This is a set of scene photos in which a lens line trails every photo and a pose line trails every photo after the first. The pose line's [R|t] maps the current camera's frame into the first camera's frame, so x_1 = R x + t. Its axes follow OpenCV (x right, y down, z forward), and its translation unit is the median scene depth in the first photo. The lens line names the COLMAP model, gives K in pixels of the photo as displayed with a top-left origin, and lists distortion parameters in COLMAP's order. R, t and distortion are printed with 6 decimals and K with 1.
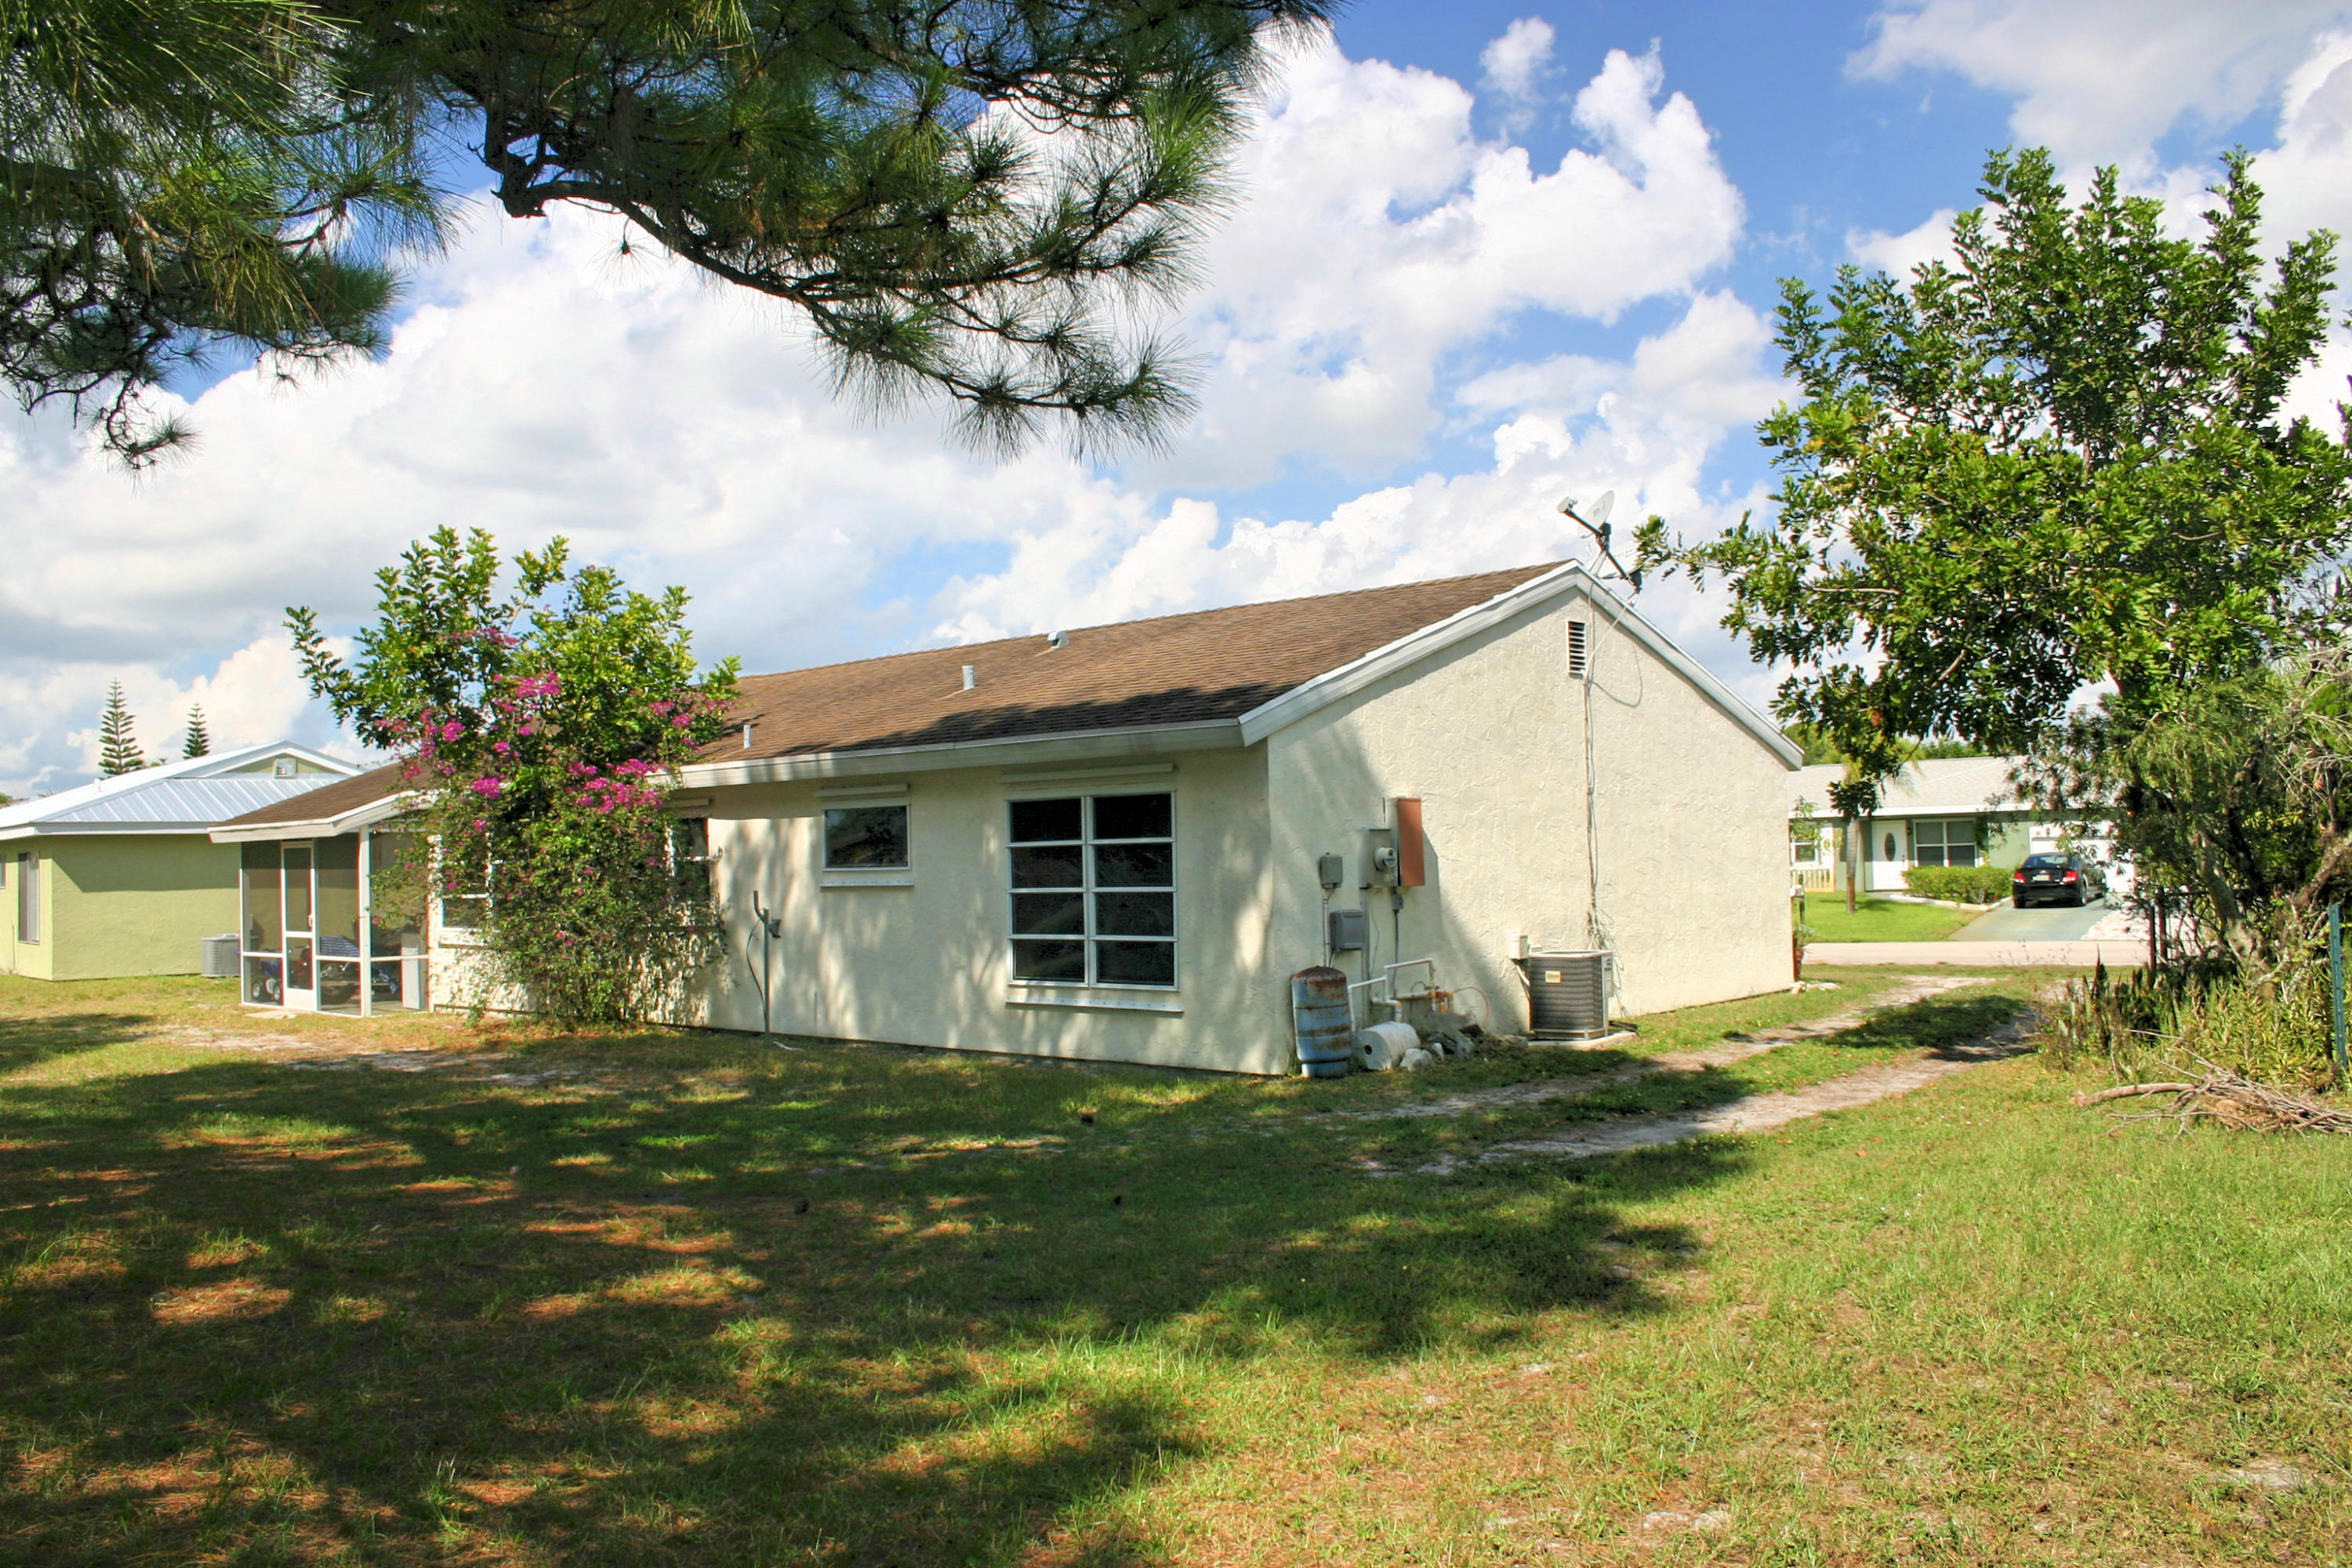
lens RADIAL K [[1964.8, 0, 1168.1], [0, 1964.8, 812.5], [0, 0, 1]] dist [-0.172346, 0.148740]
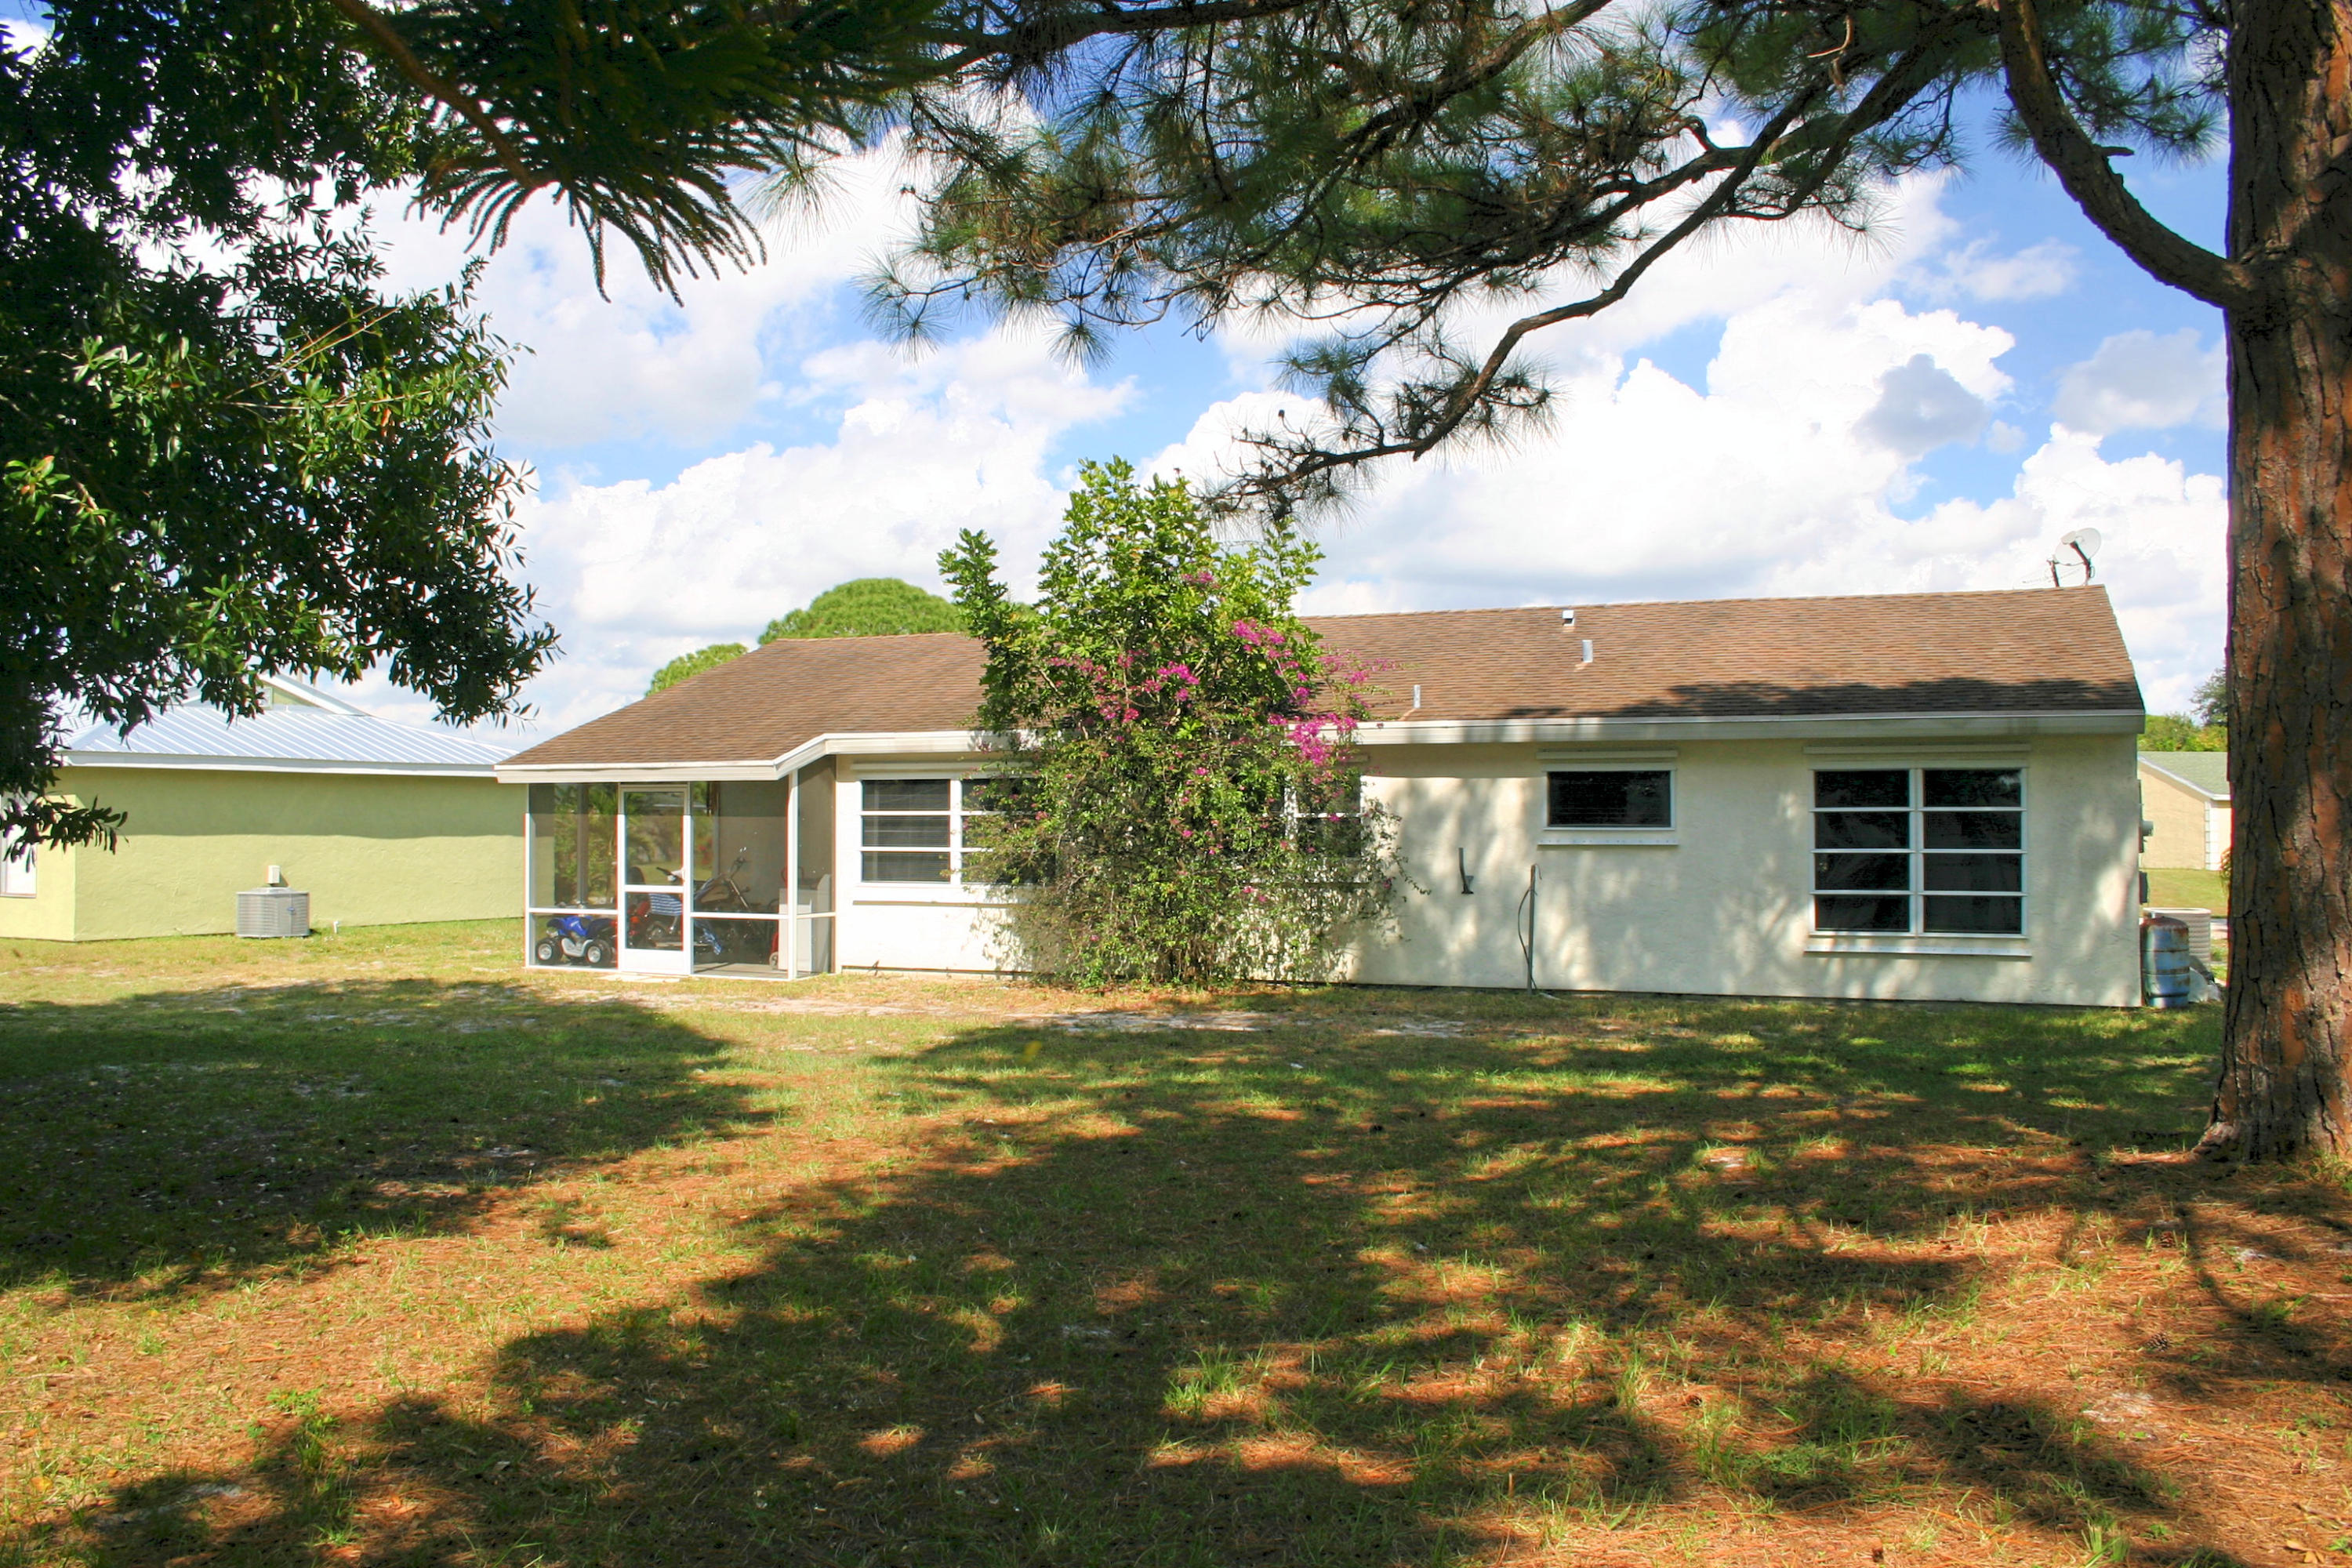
lens RADIAL K [[1964.8, 0, 1168.1], [0, 1964.8, 812.5], [0, 0, 1]] dist [-0.172346, 0.148740]
pose [[0.939833, 0.025257, 0.340699, -0.801559], [-0.029880, 0.999519, 0.008328, 0.020089], [-0.340325, -0.018007, 0.940136, 0.096857]]
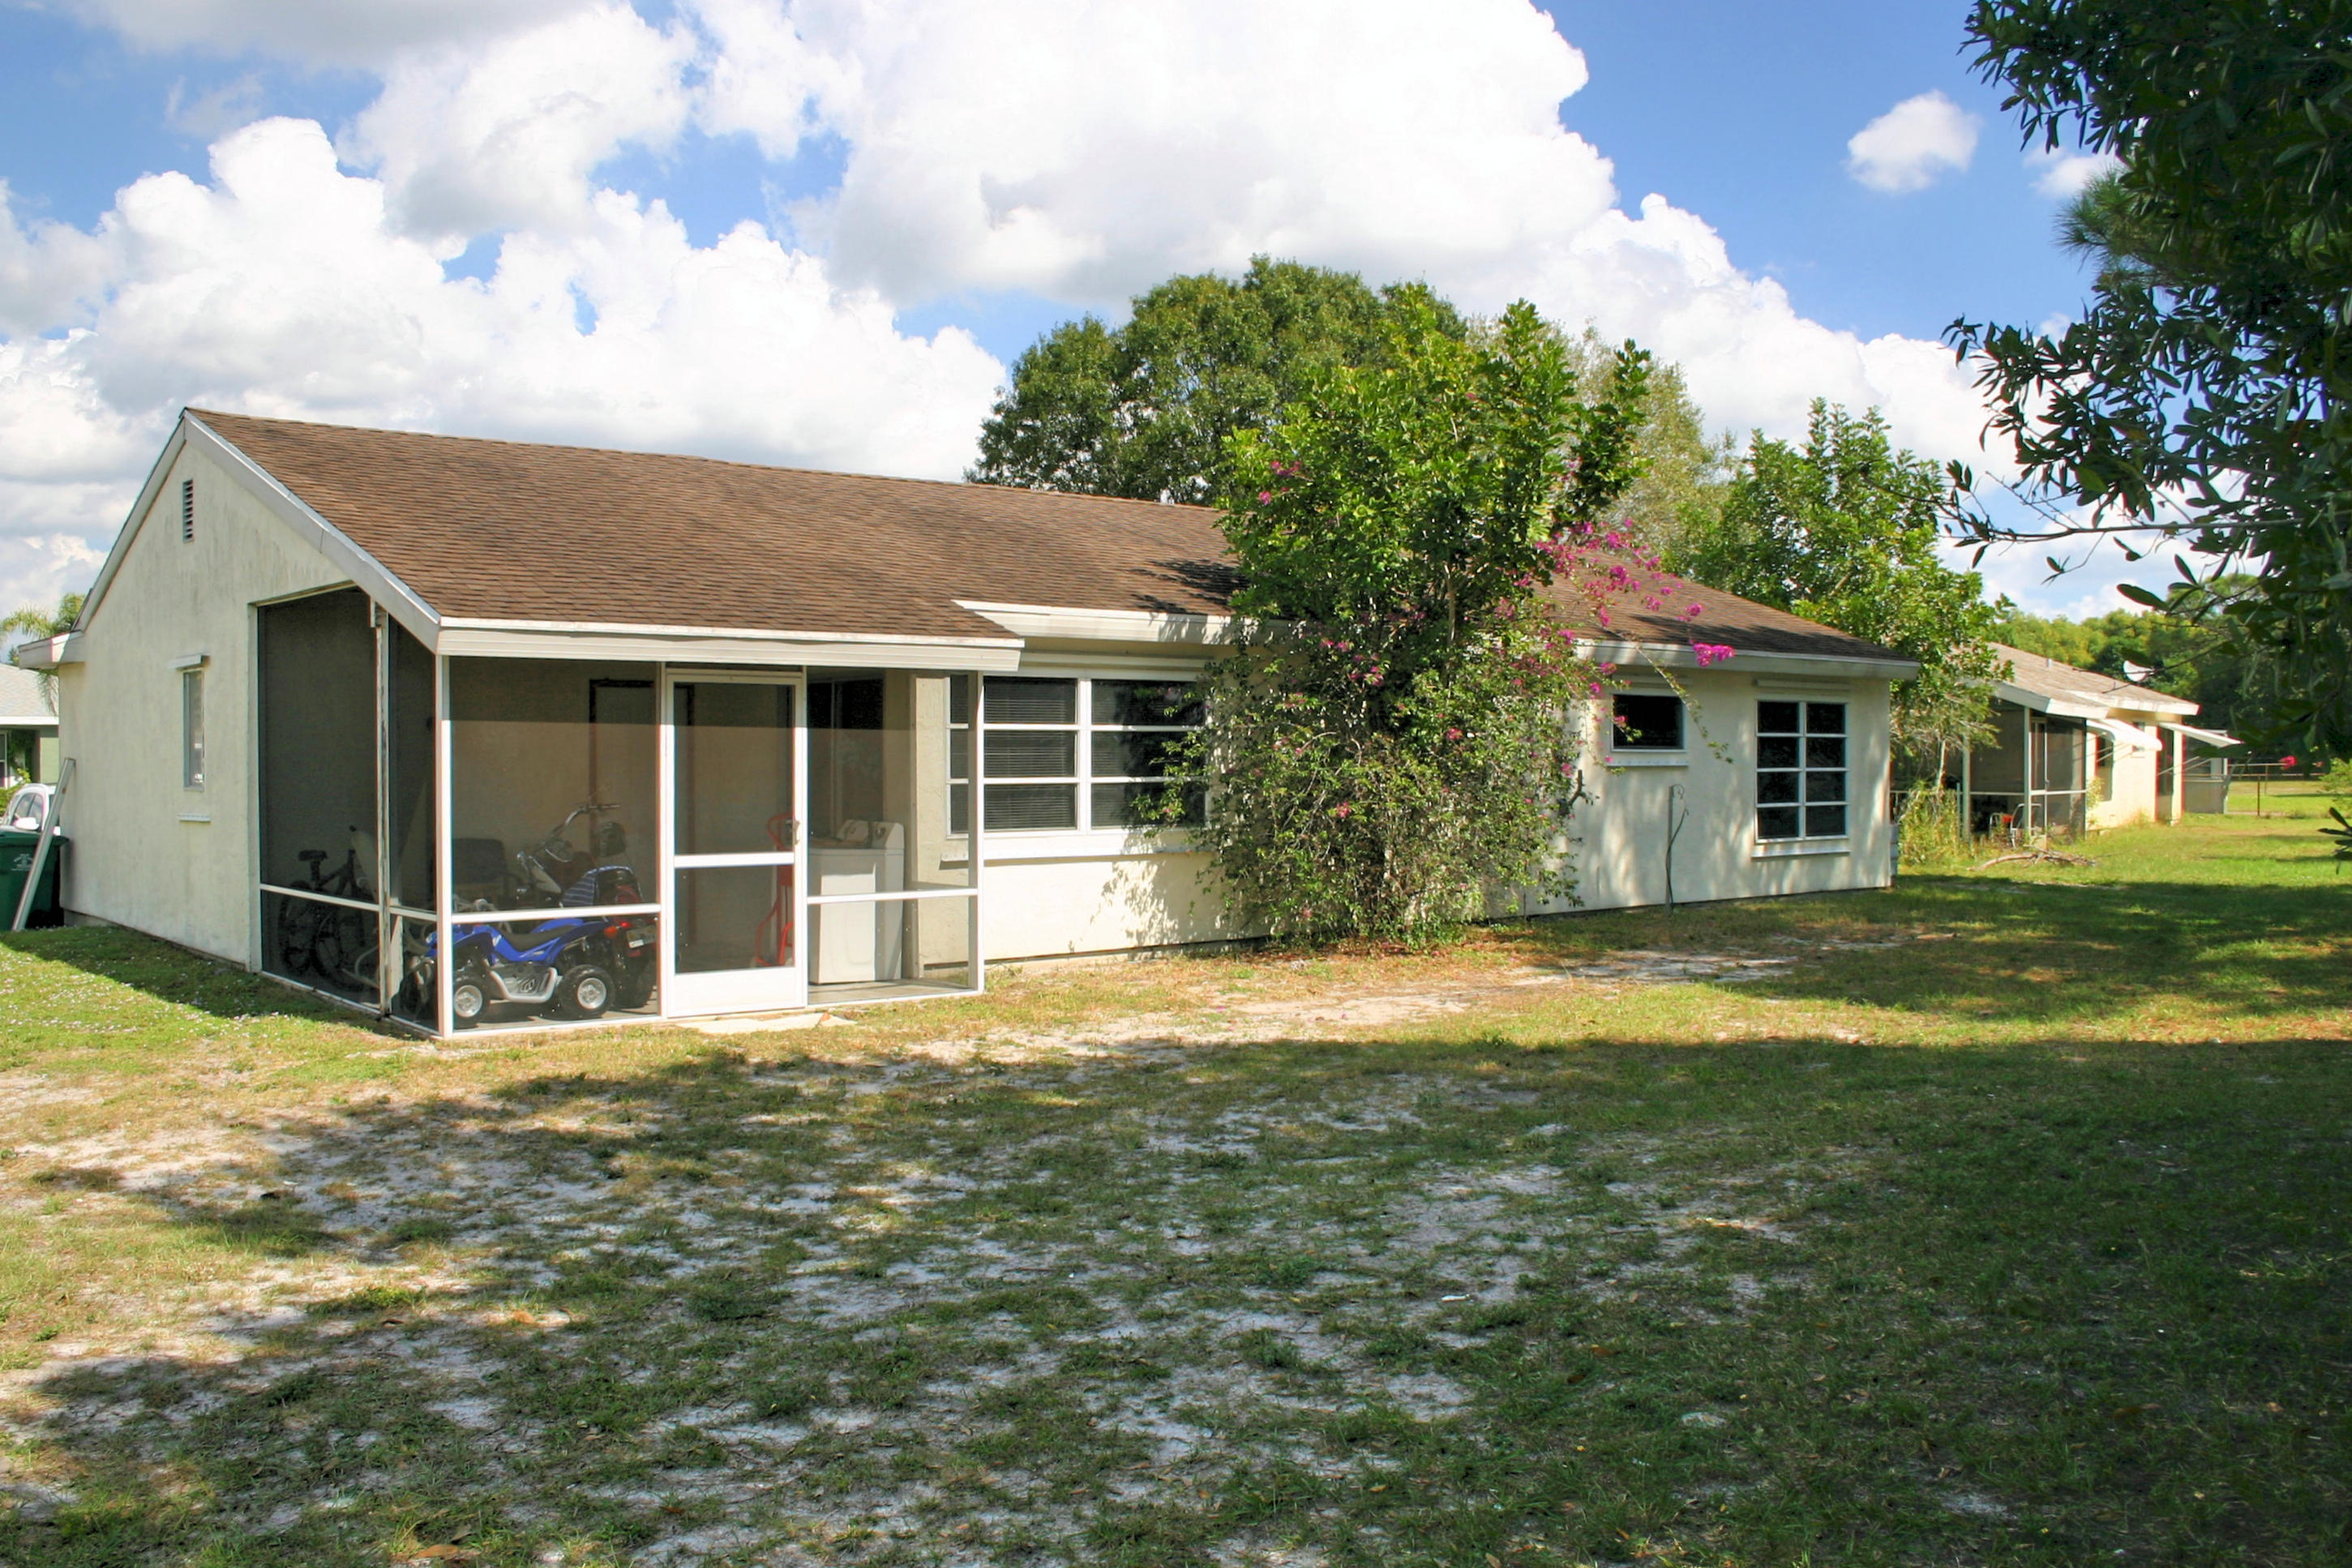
lens RADIAL K [[1964.8, 0, 1168.1], [0, 1964.8, 812.5], [0, 0, 1]] dist [-0.172346, 0.148740]
pose [[0.130237, -0.006910, 0.991459, -1.390084], [-0.026305, 0.999600, 0.010422, 0.064710], [-0.991134, -0.027437, 0.130003, 1.221254]]
